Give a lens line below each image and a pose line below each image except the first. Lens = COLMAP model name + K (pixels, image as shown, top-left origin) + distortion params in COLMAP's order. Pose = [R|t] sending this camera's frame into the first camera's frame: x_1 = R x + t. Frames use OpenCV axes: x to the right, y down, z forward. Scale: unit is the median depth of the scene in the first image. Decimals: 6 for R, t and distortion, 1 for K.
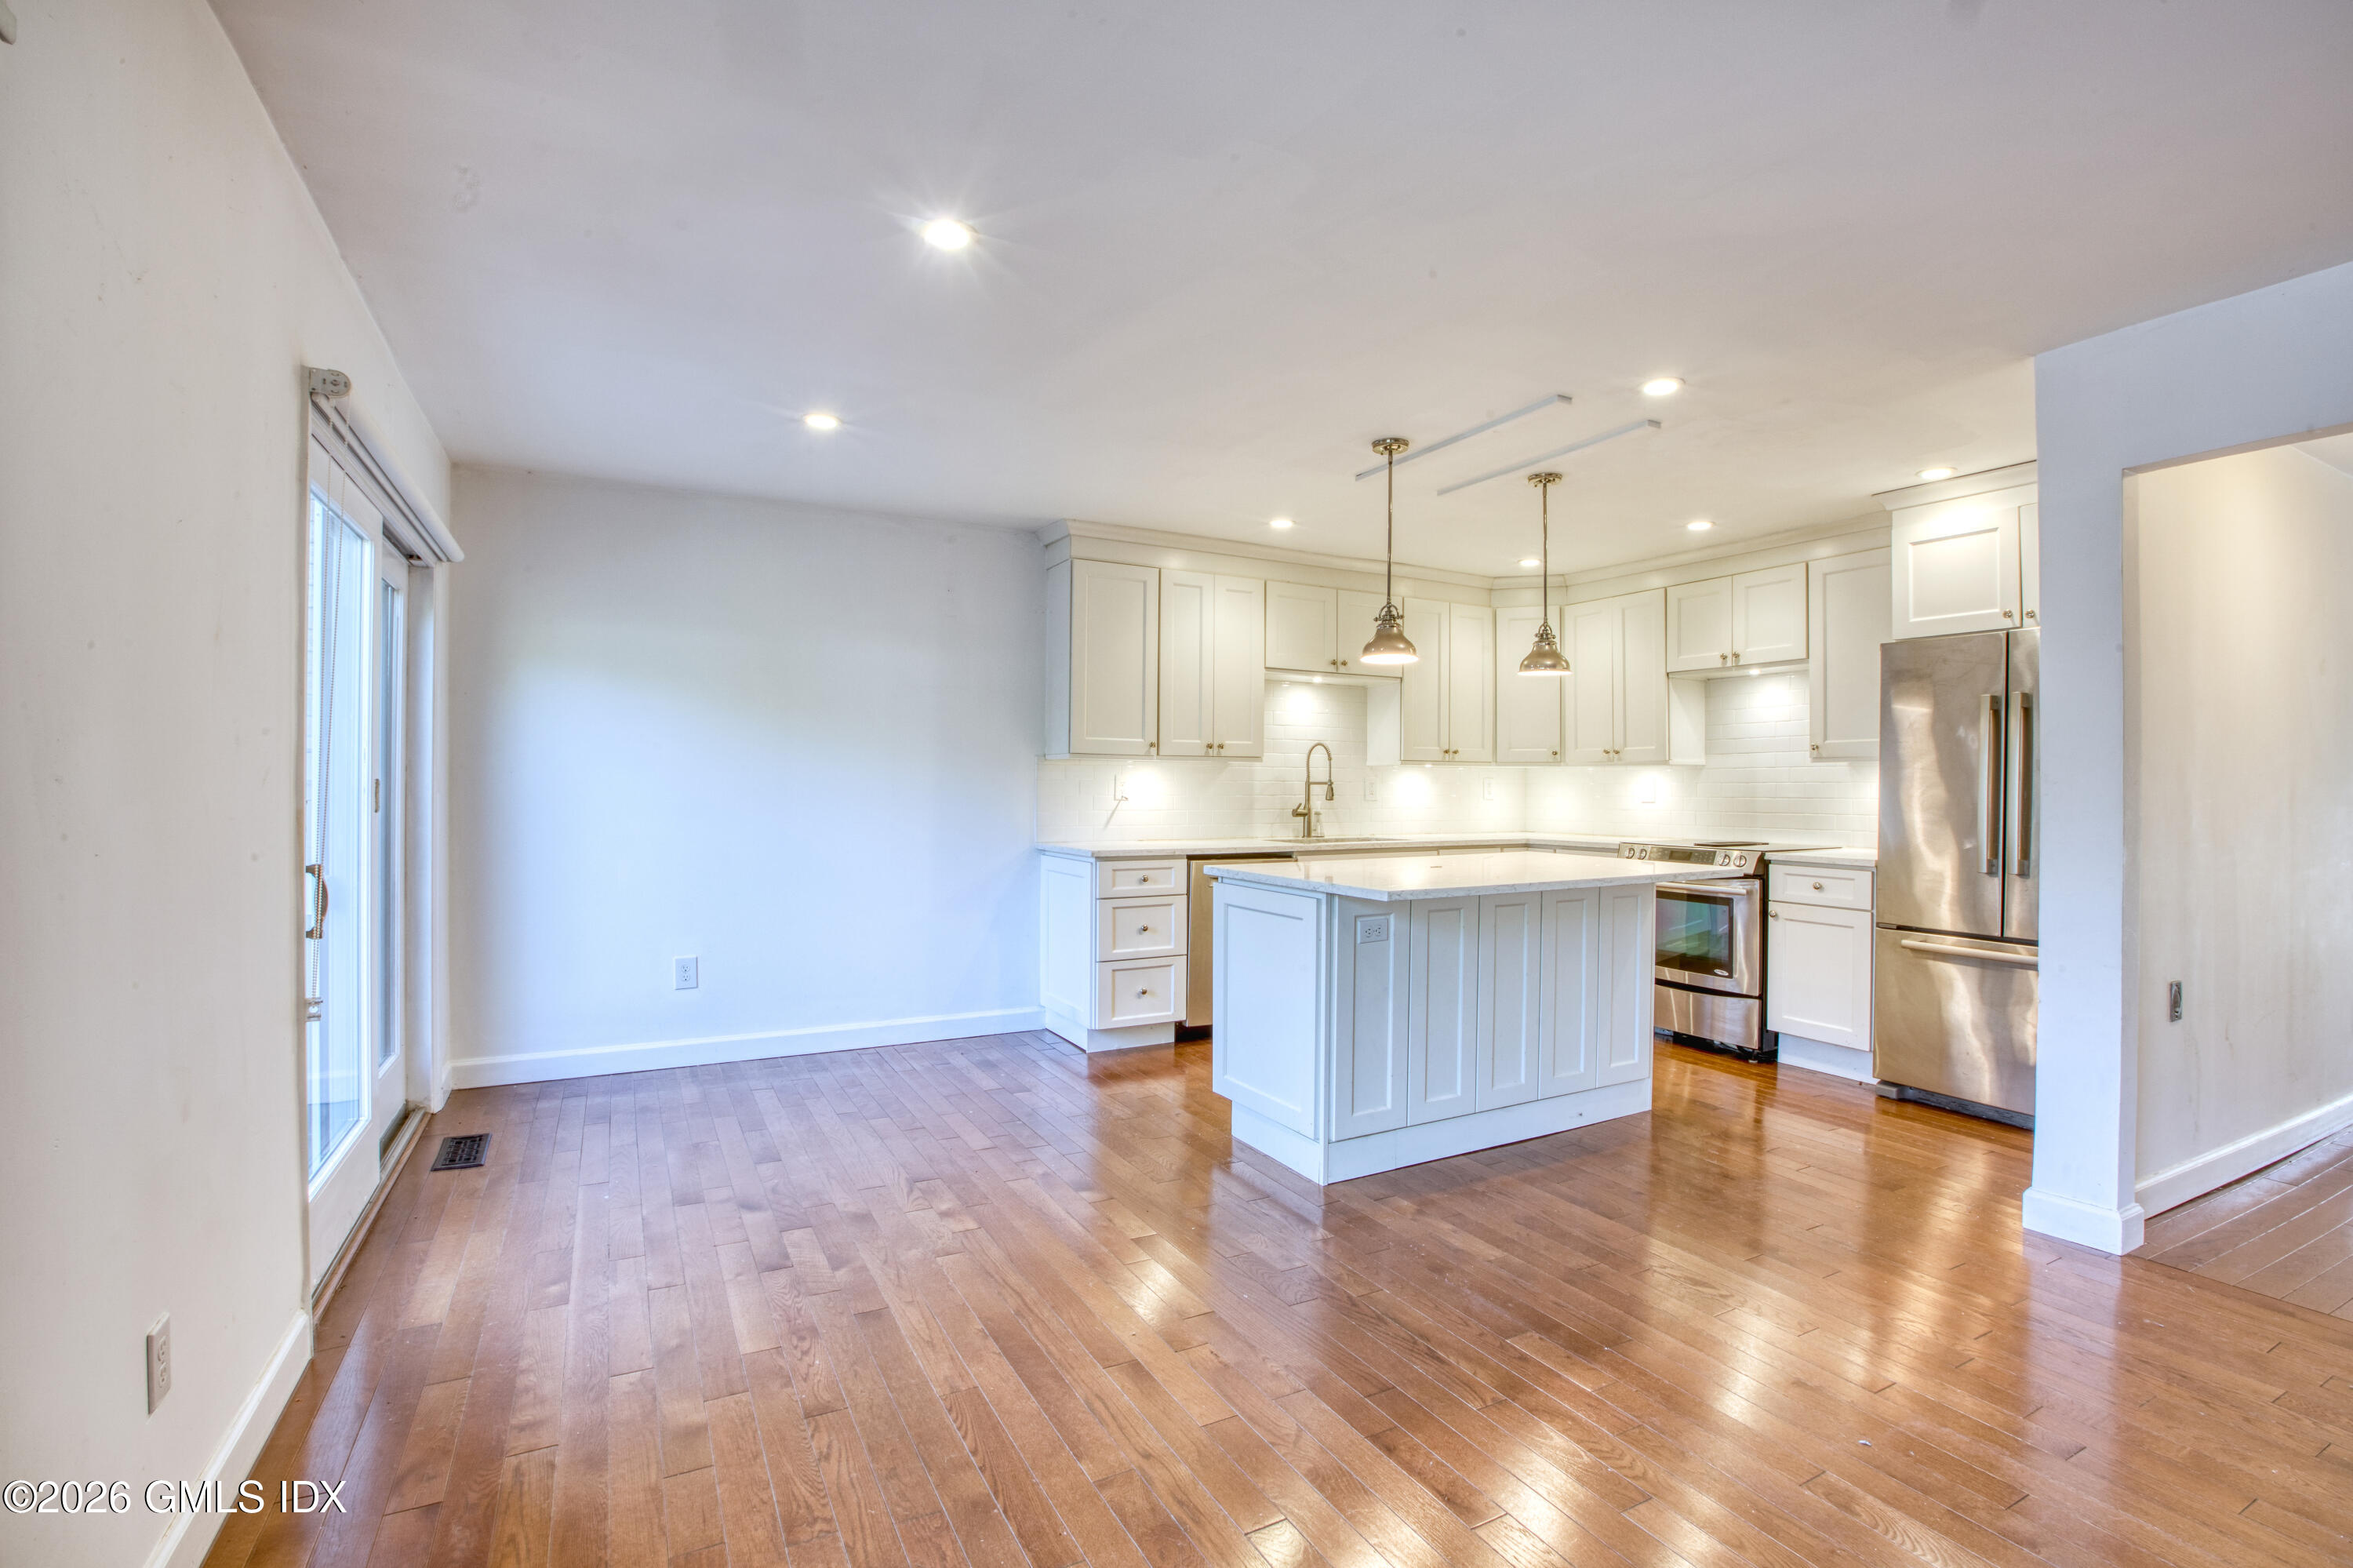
lens RADIAL K [[1078.1, 0, 1191.7], [0, 1078.1, 790.6], [0, 0, 1]] dist [-0.040145, 0.011355]
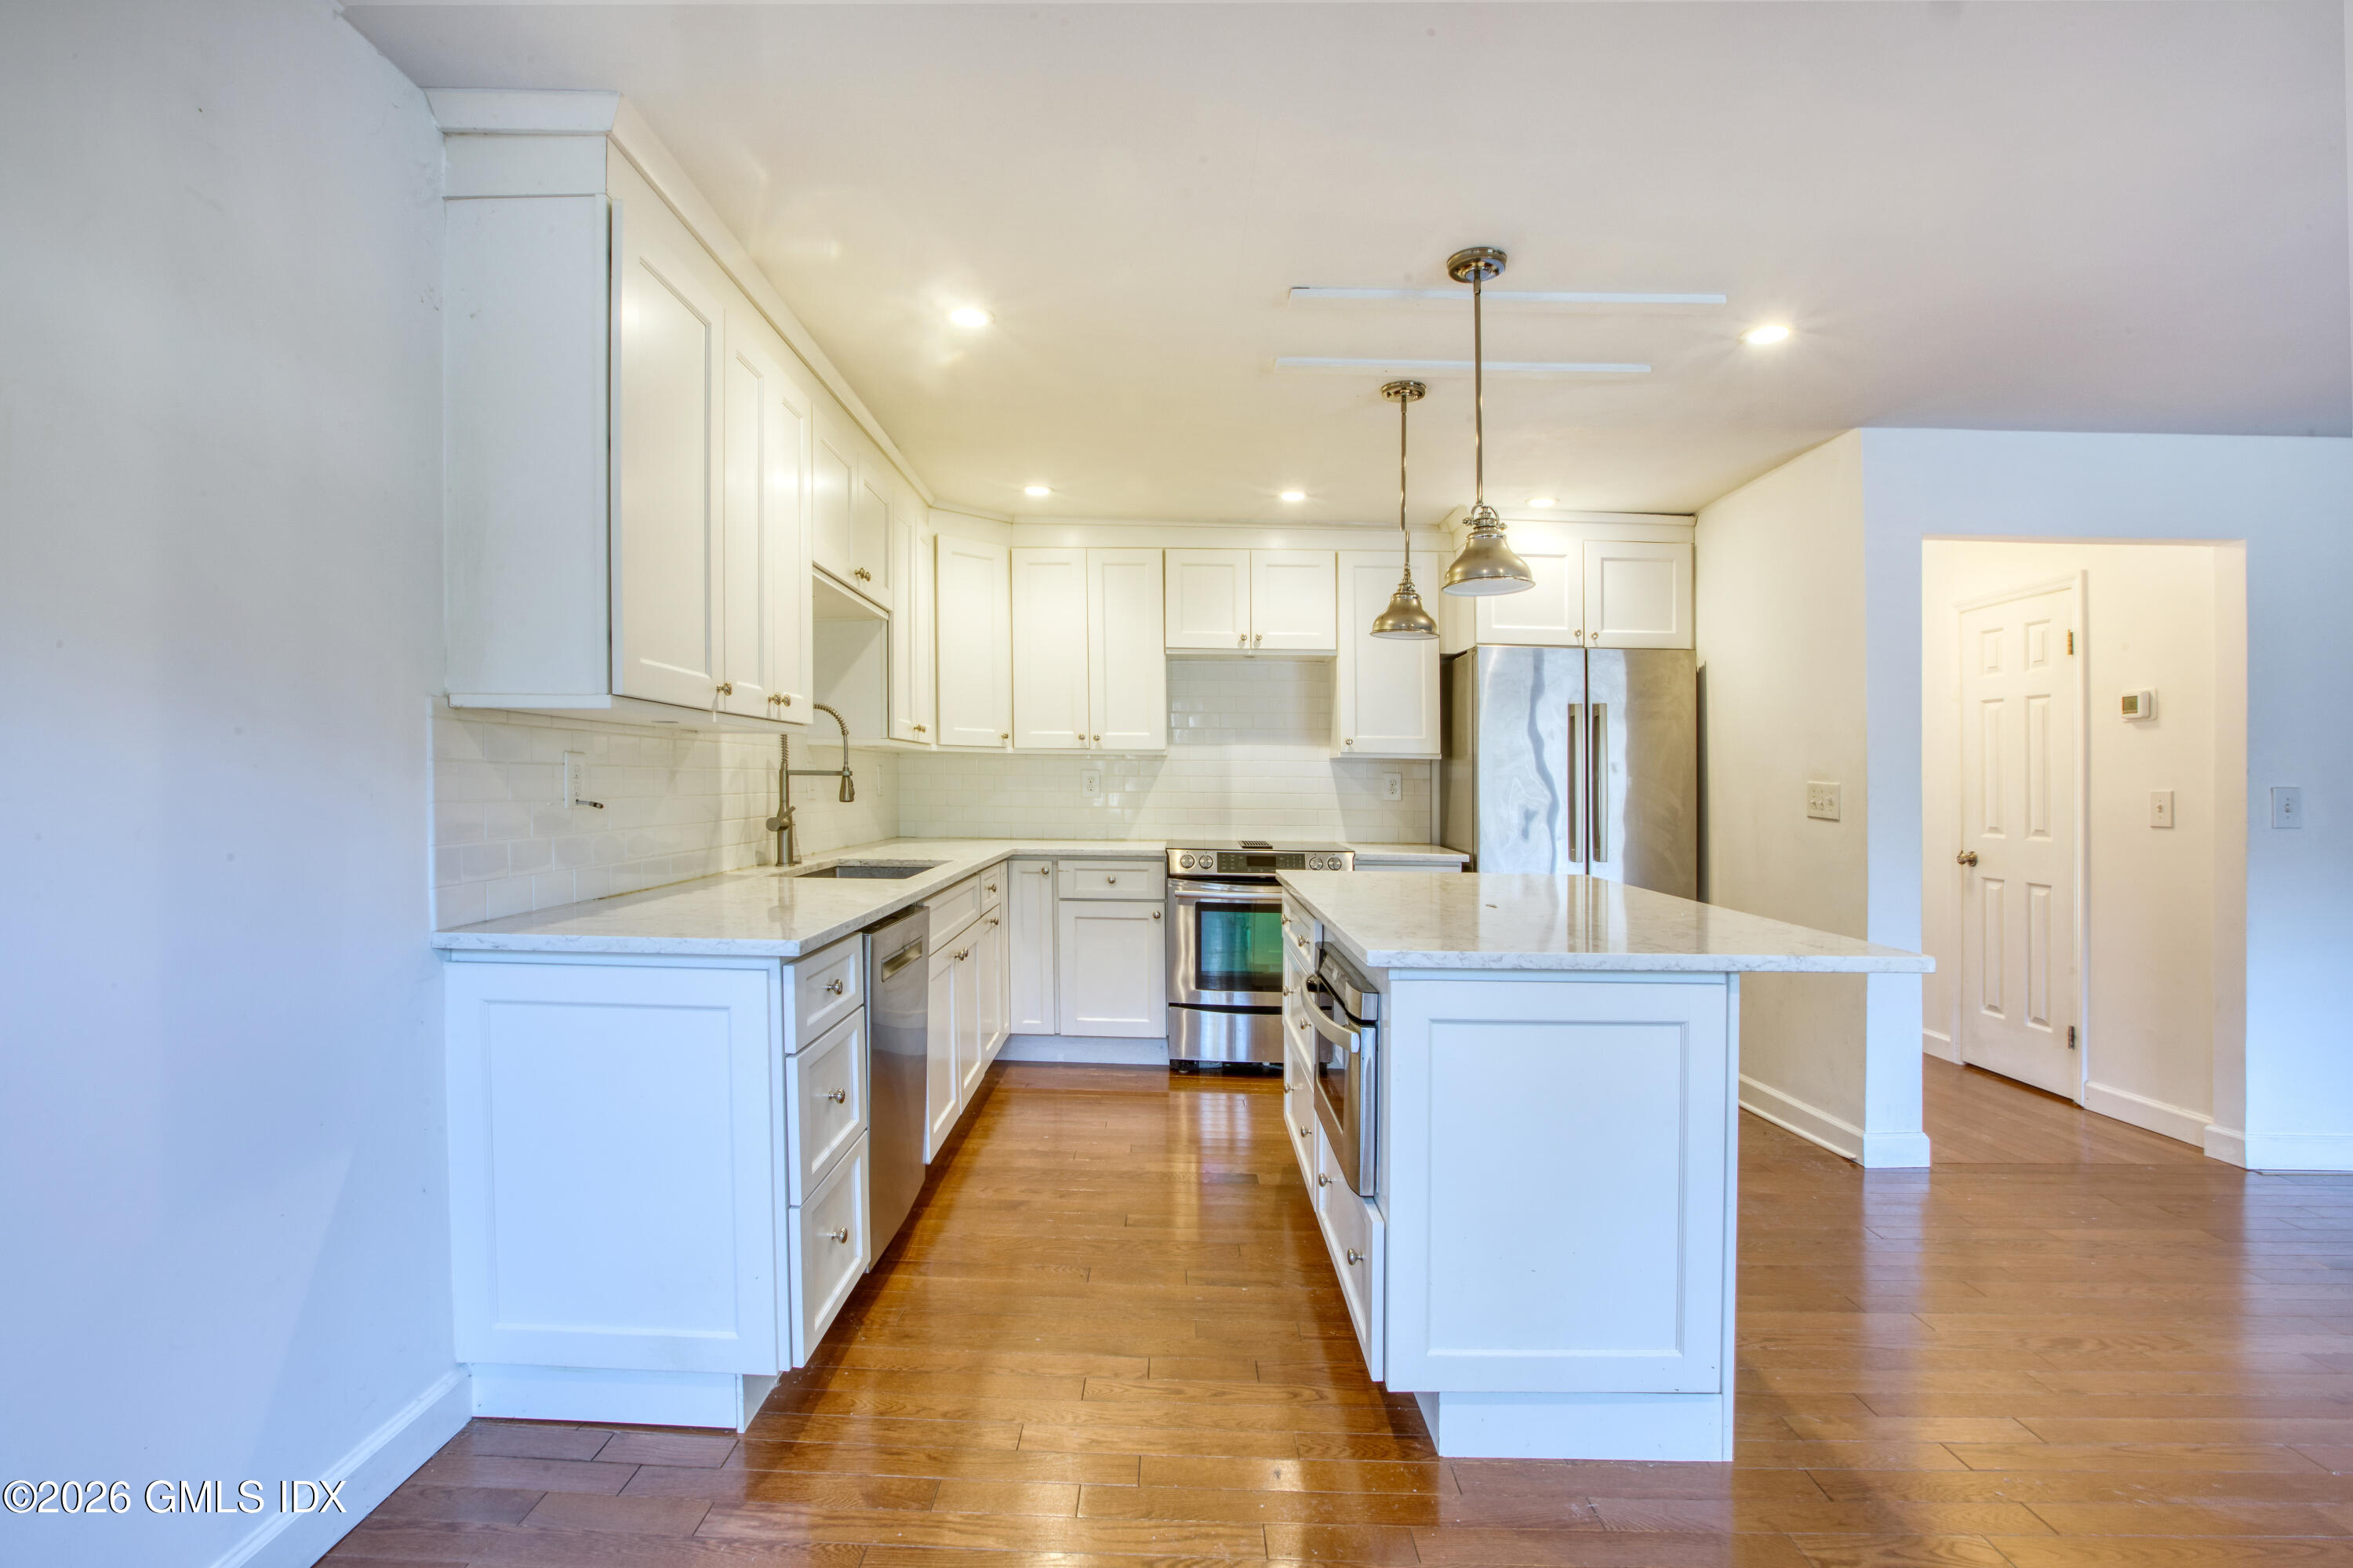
lens RADIAL K [[1078.1, 0, 1160.8], [0, 1078.1, 785.7], [0, 0, 1]] dist [-0.040145, 0.011355]
pose [[0.491567, -0.003930, 0.870831, -0.362986], [-0.006604, 0.999944, 0.008241, -0.007689], [-0.870815, -0.009802, 0.491513, 0.658285]]
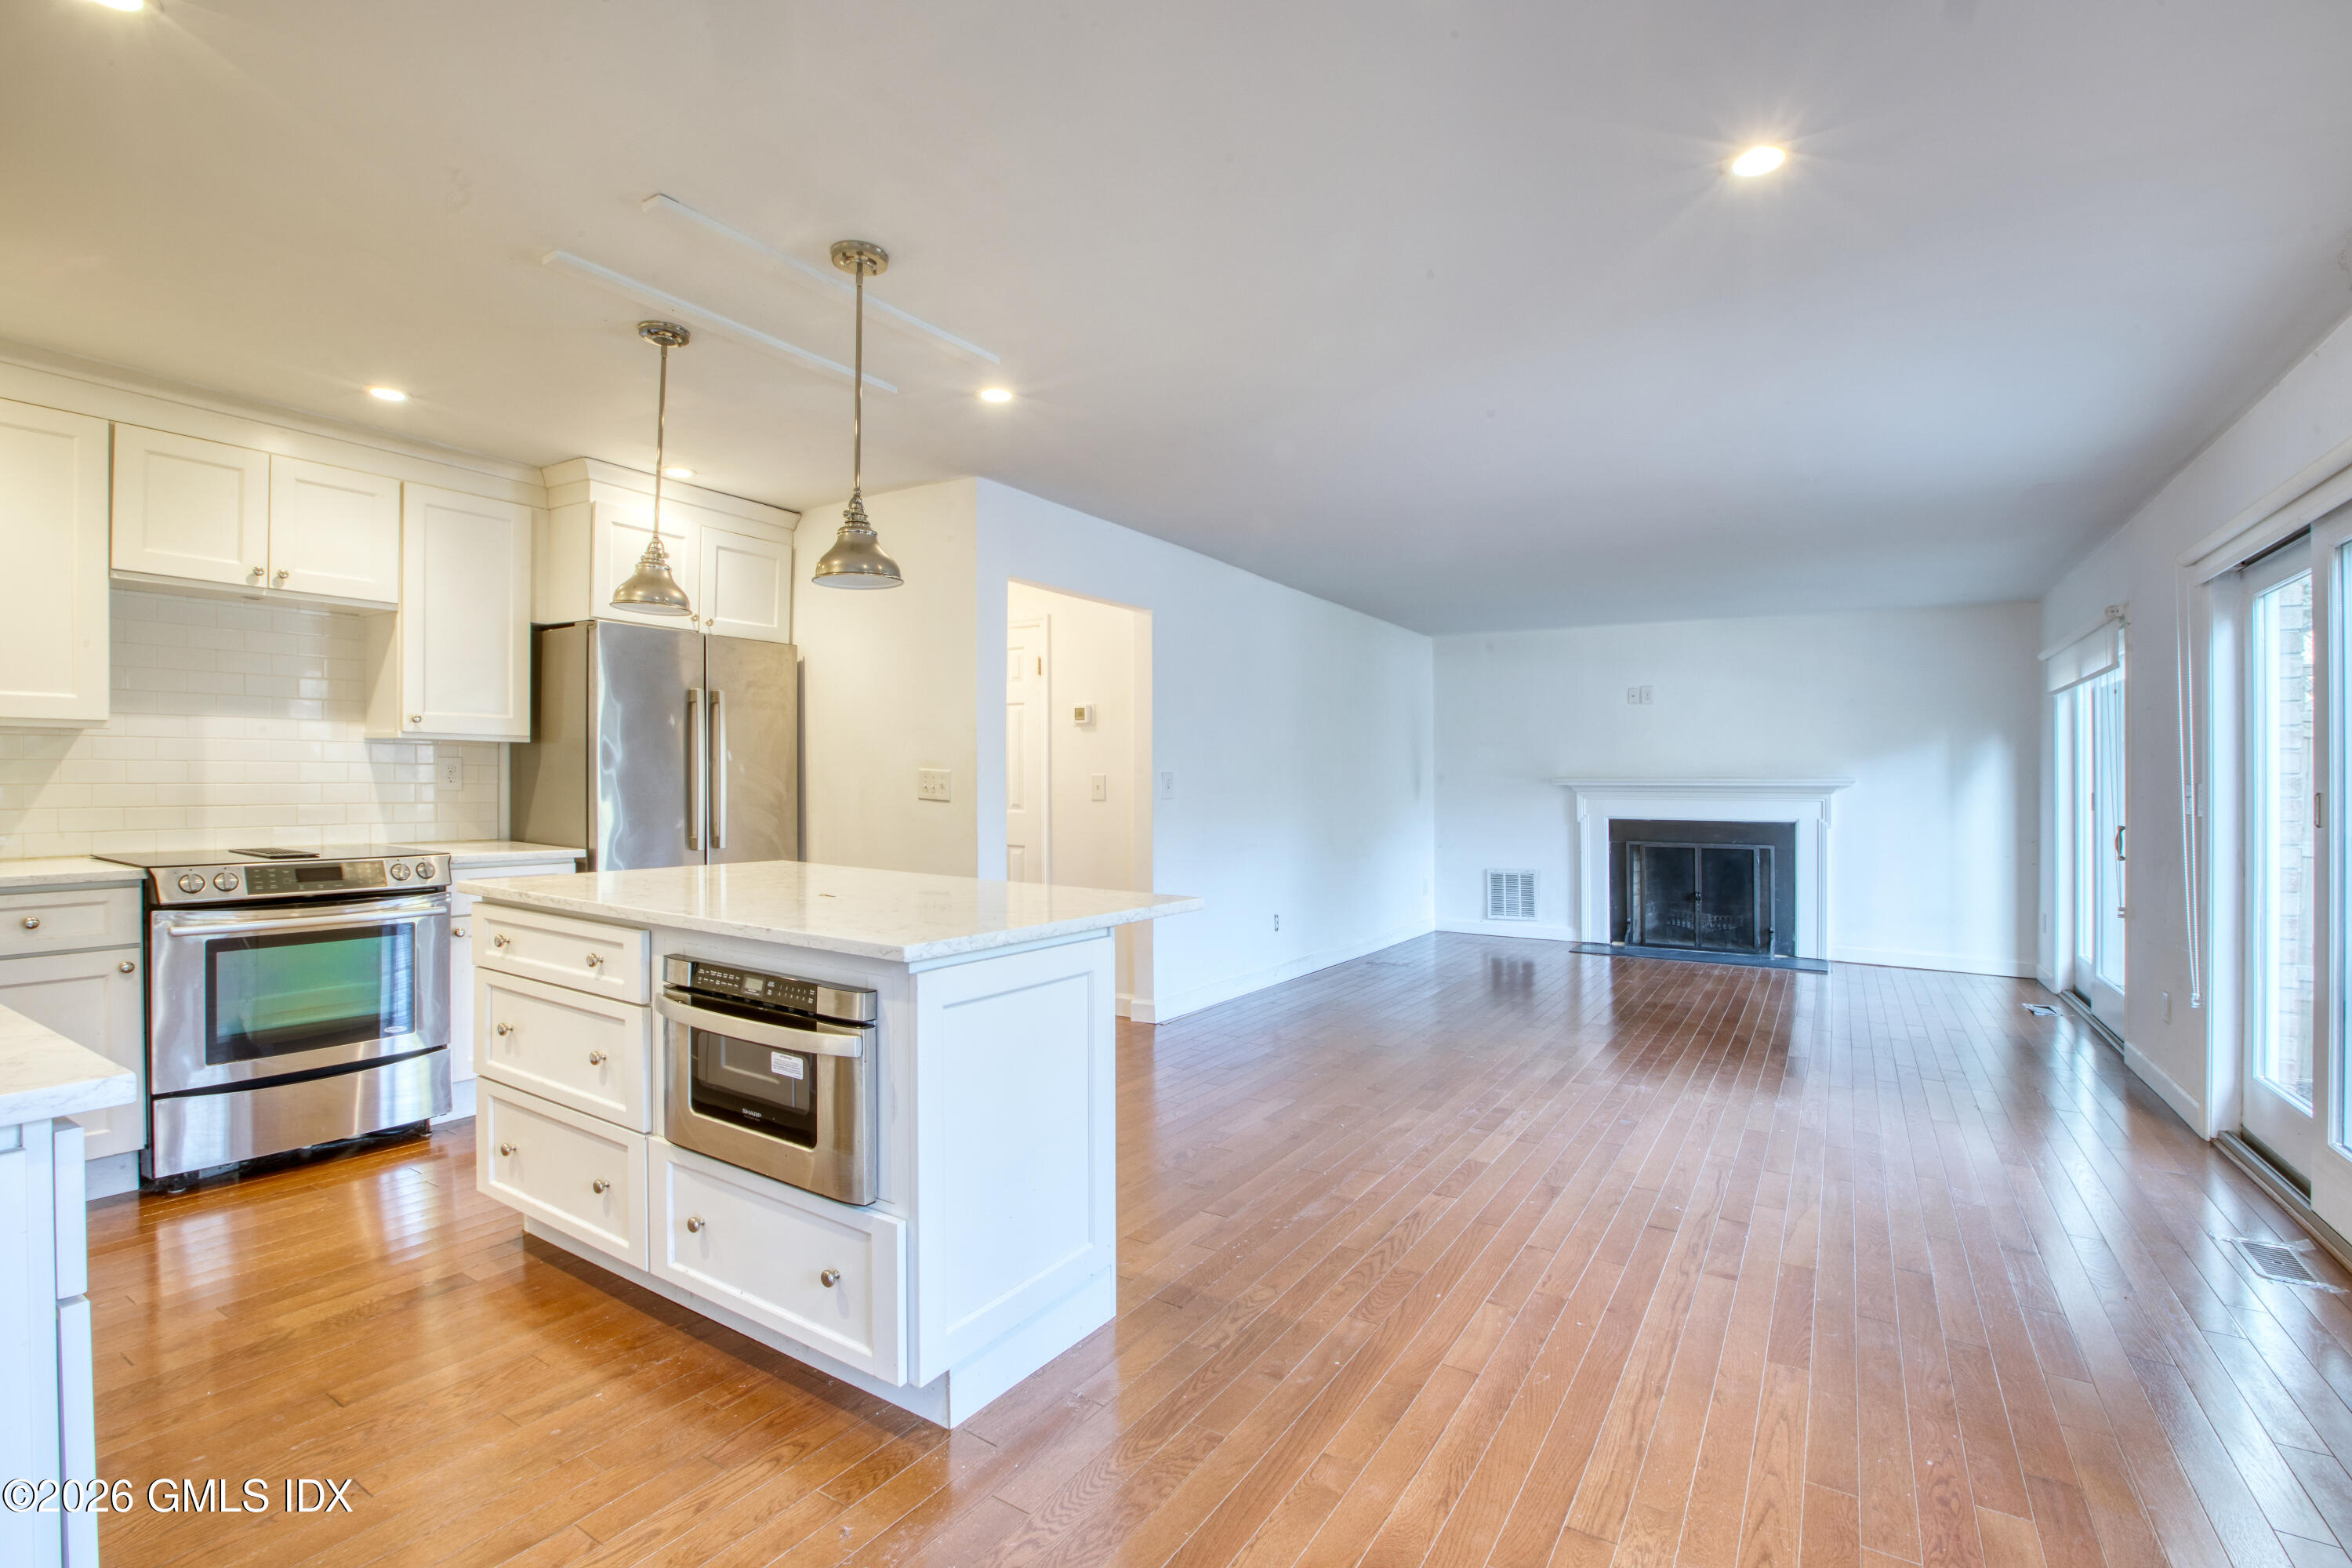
lens RADIAL K [[1077.6, 0, 1144.3], [0, 1077.6, 764.3], [0, 0, 1]] dist [-0.040145, 0.011355]
pose [[-0.461760, -0.000042, 0.887005, -0.362523], [-0.009017, 0.999949, -0.004647, -0.008694], [-0.886959, -0.010144, -0.461736, 0.877730]]
